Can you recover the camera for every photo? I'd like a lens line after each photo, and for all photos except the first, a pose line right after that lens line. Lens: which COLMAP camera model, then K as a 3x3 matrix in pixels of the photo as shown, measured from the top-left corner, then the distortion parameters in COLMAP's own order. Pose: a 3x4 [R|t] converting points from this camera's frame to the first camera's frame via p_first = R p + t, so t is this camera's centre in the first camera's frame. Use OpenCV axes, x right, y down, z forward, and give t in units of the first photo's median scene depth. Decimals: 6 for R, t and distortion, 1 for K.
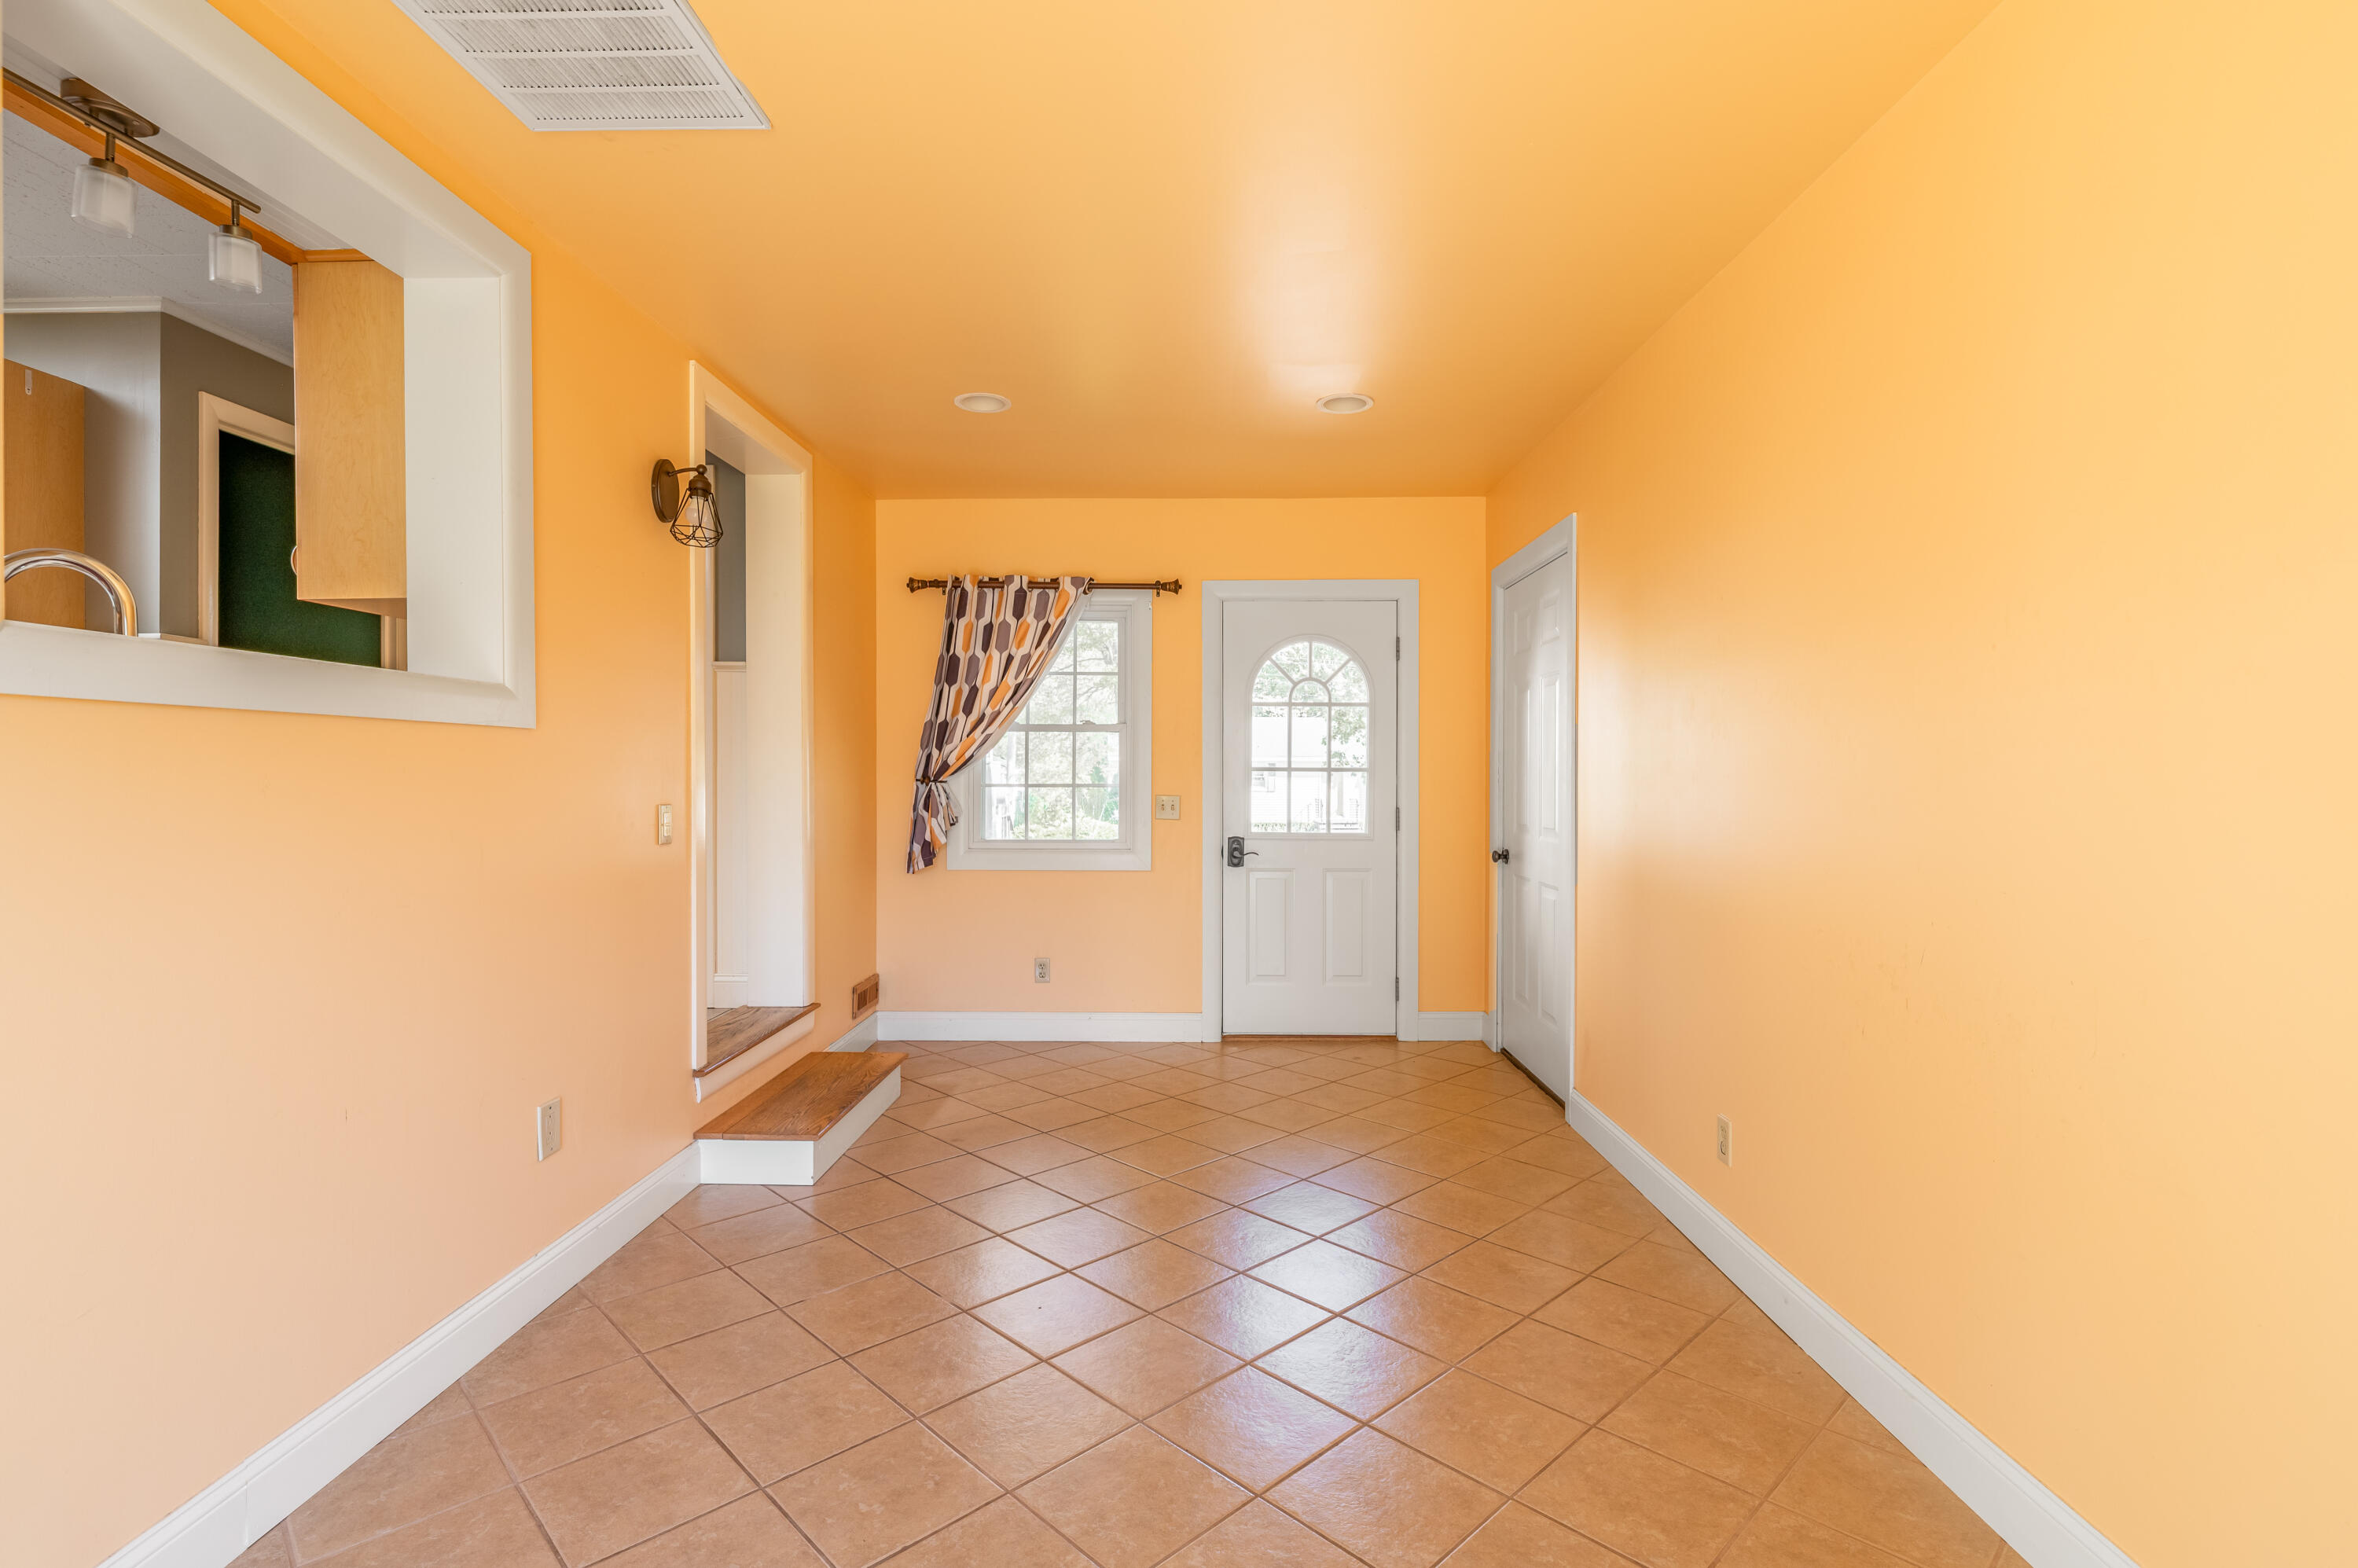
lens RADIAL K [[1122.2, 0, 1185.6], [0, 1122.2, 779.0], [0, 0, 1]] dist [0.005714, -0.001927]
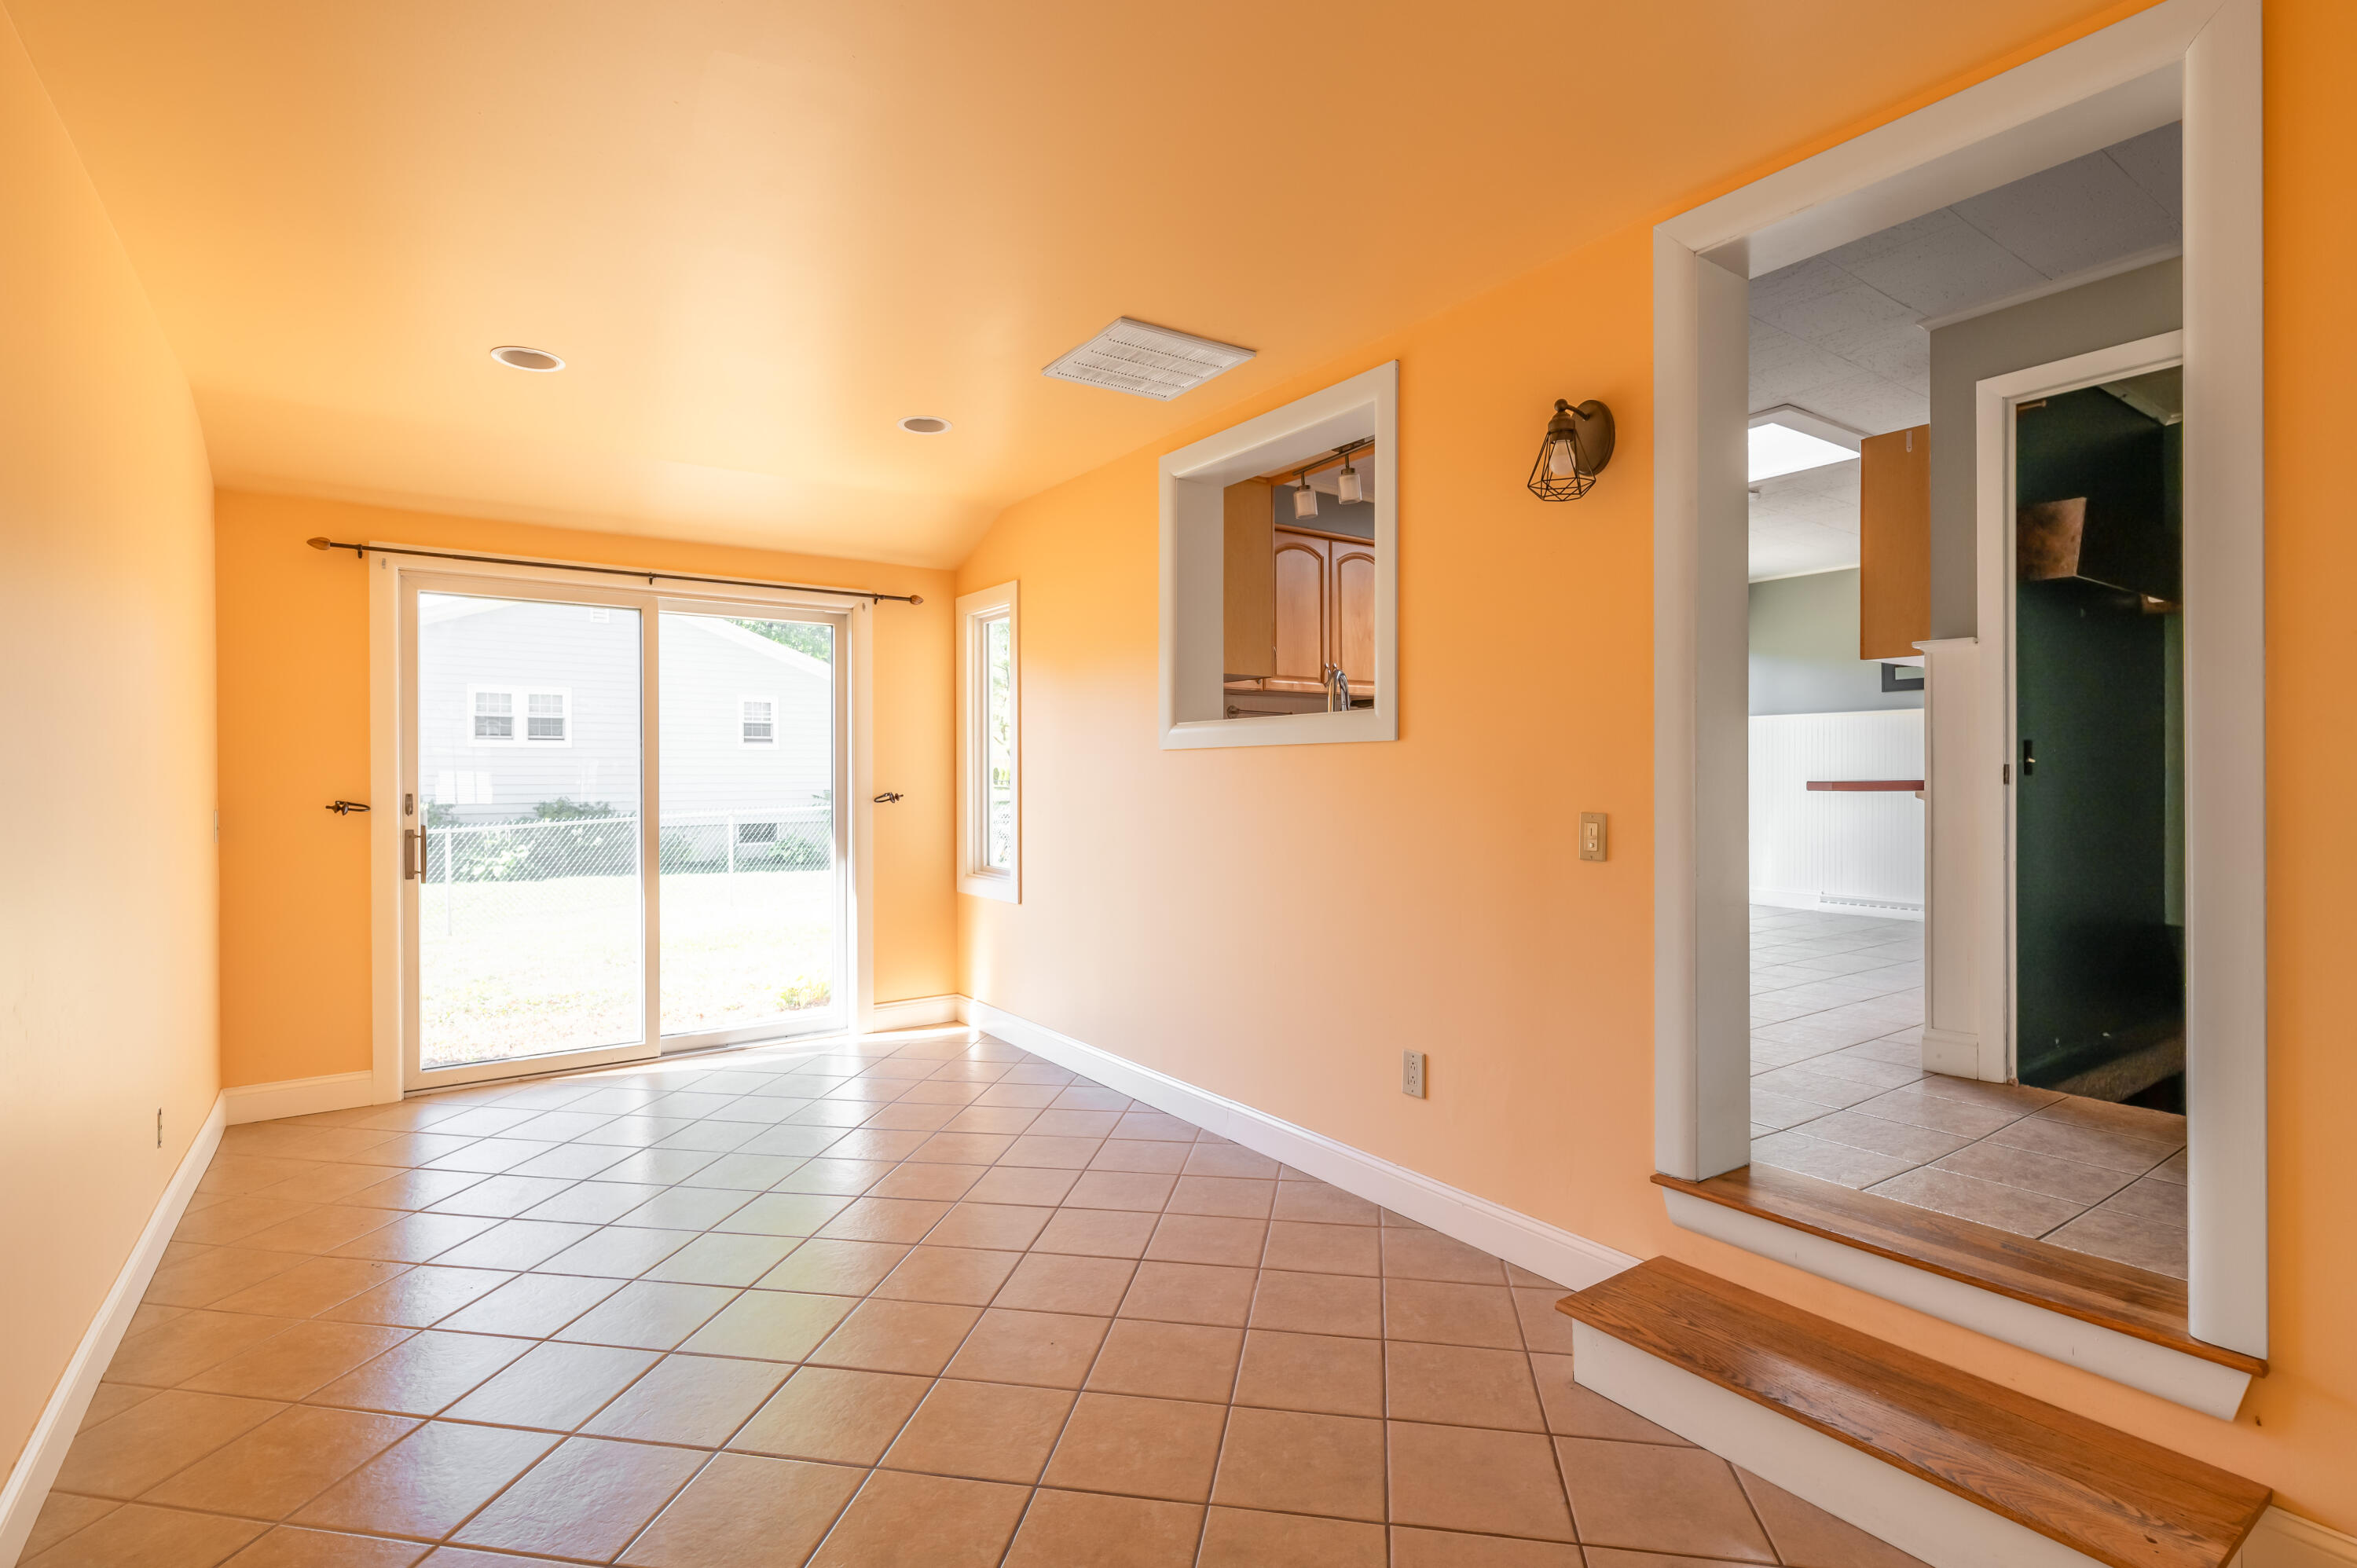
lens RADIAL K [[1121.7, 0, 1184.5], [0, 1121.7, 787.0], [0, 0, 1]] dist [0.005714, -0.001927]
pose [[-0.809442, 0.003672, -0.587188, 0.169110], [-0.001364, 0.999966, 0.008133, -0.002129], [0.587198, 0.007385, -0.809410, 0.929648]]
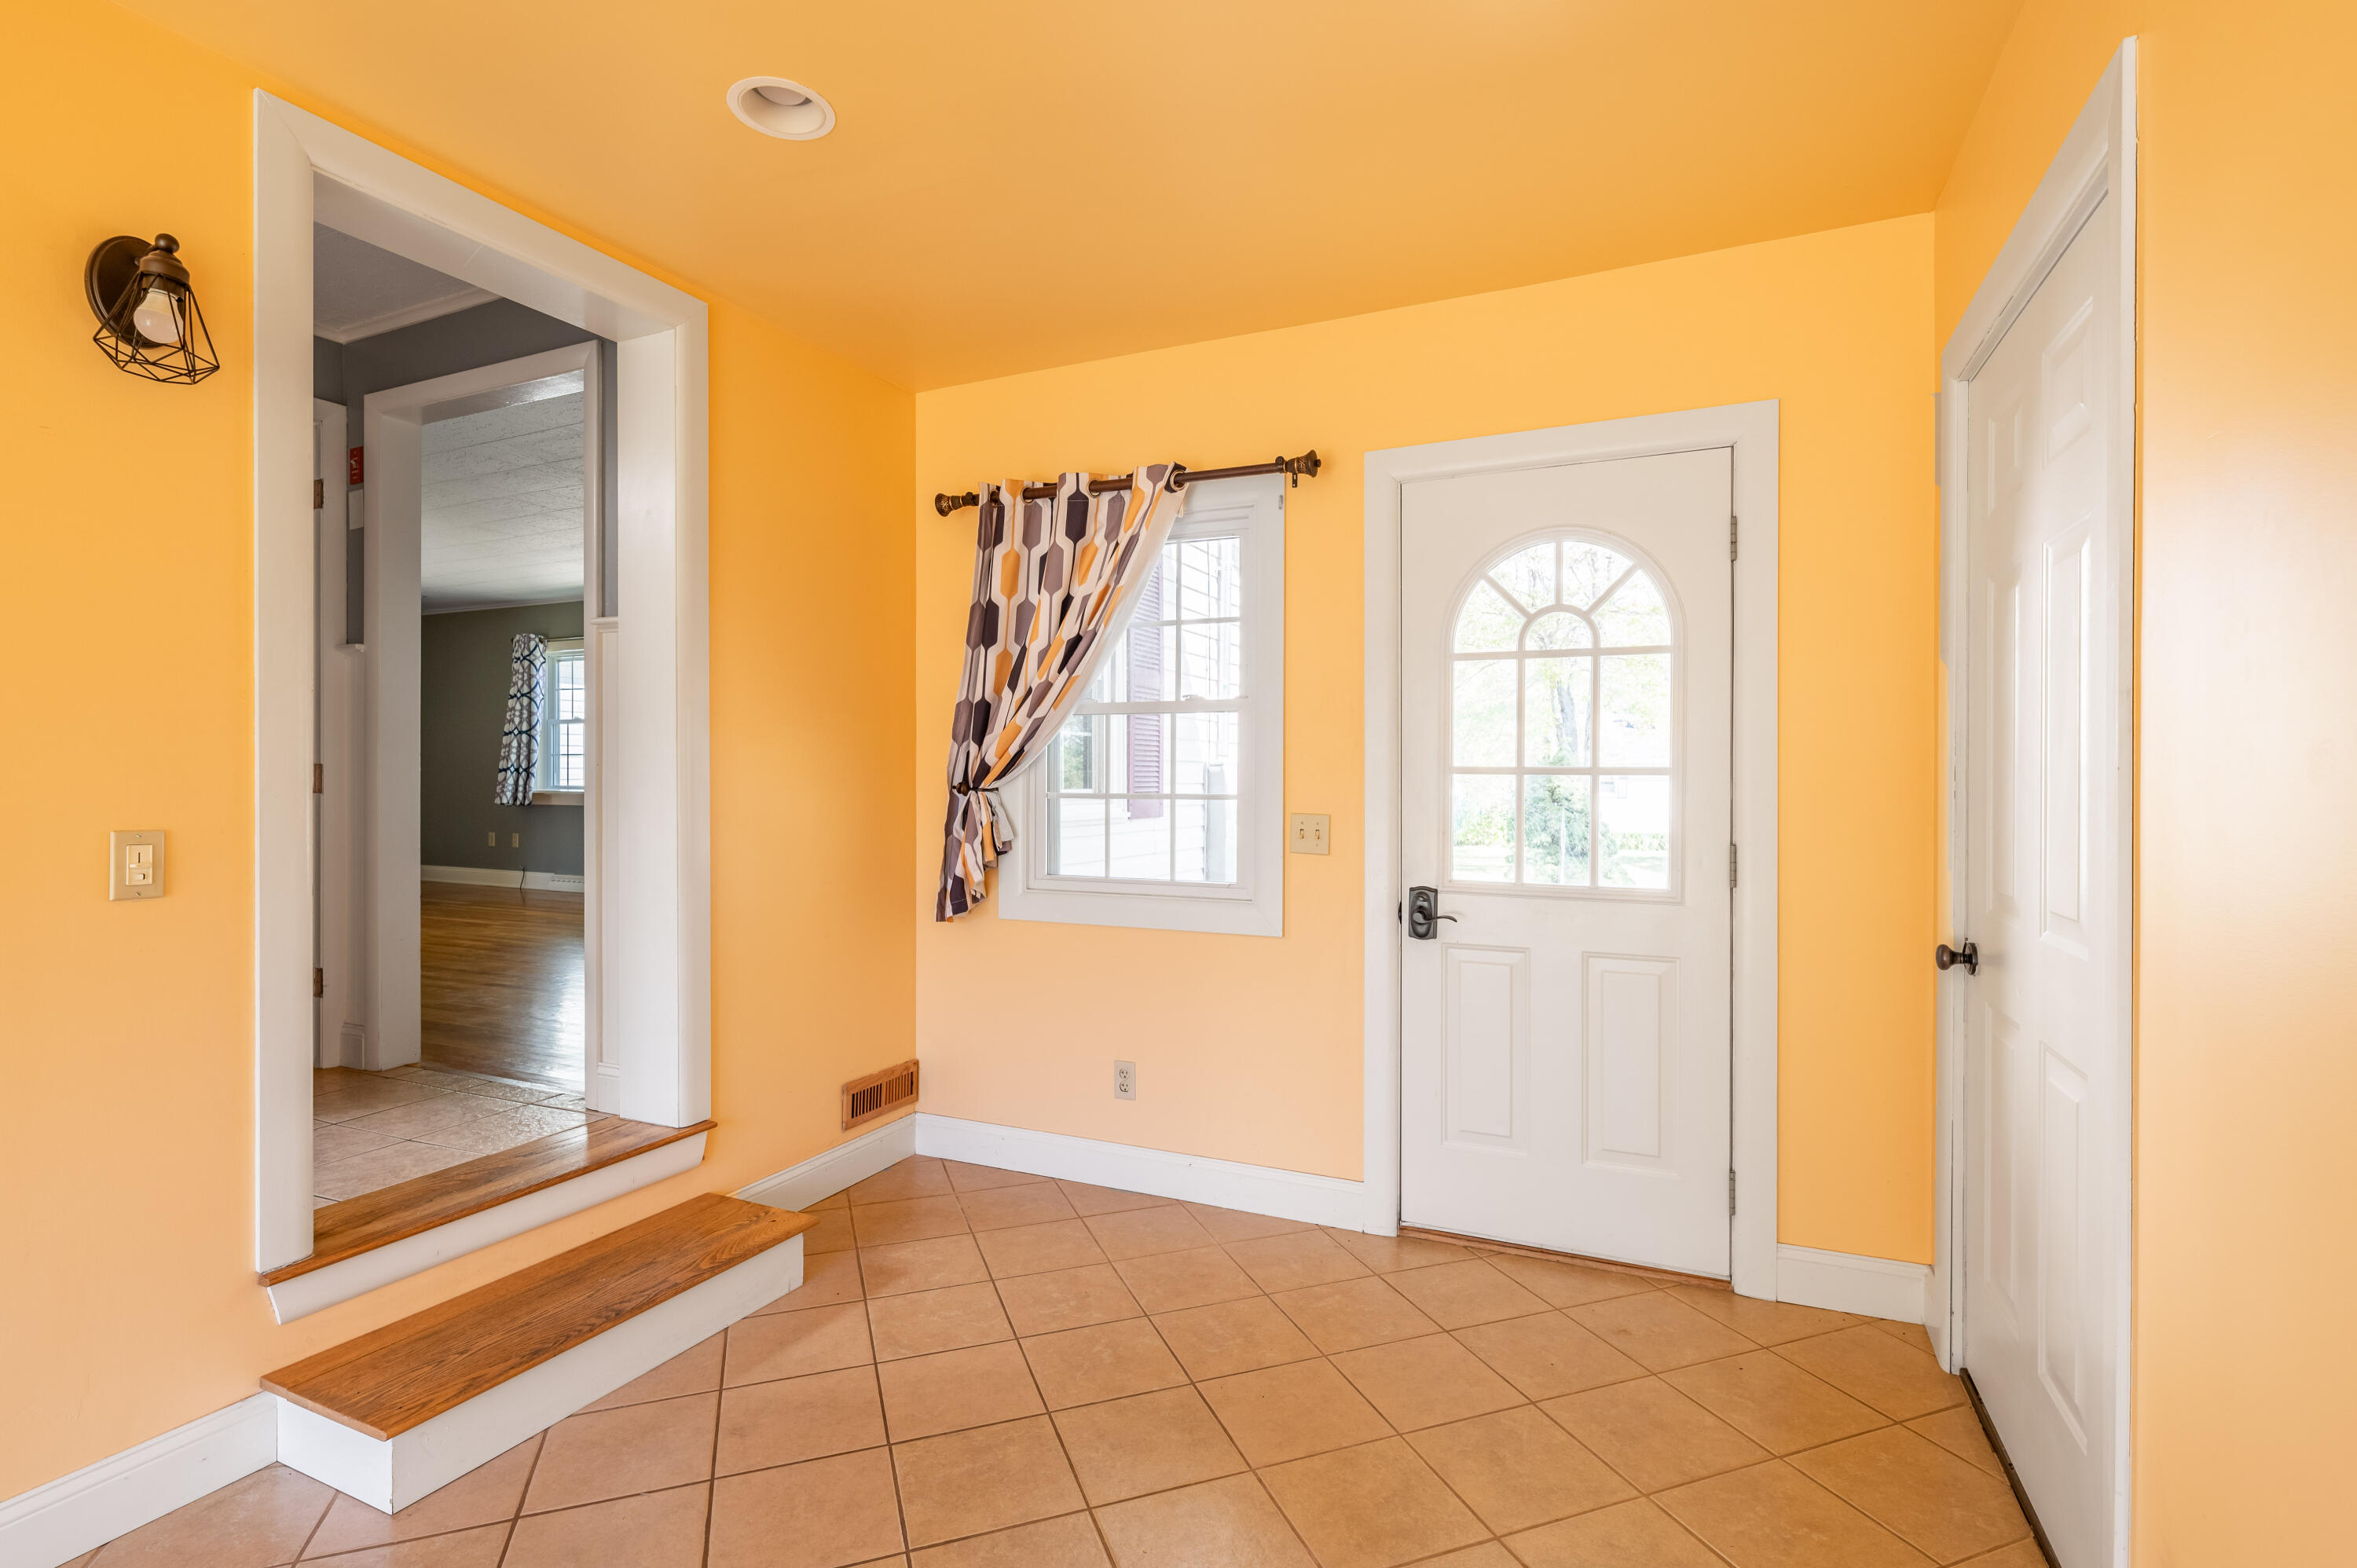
lens RADIAL K [[1121.7, 0, 1173.1], [0, 1121.7, 781.3], [0, 0, 1]] dist [0.005714, -0.001927]
pose [[0.915073, 0.001484, -0.403285, 0.163326], [-0.002232, 0.999997, -0.001383, -0.002353], [0.403281, 0.002166, 0.915074, 0.423761]]
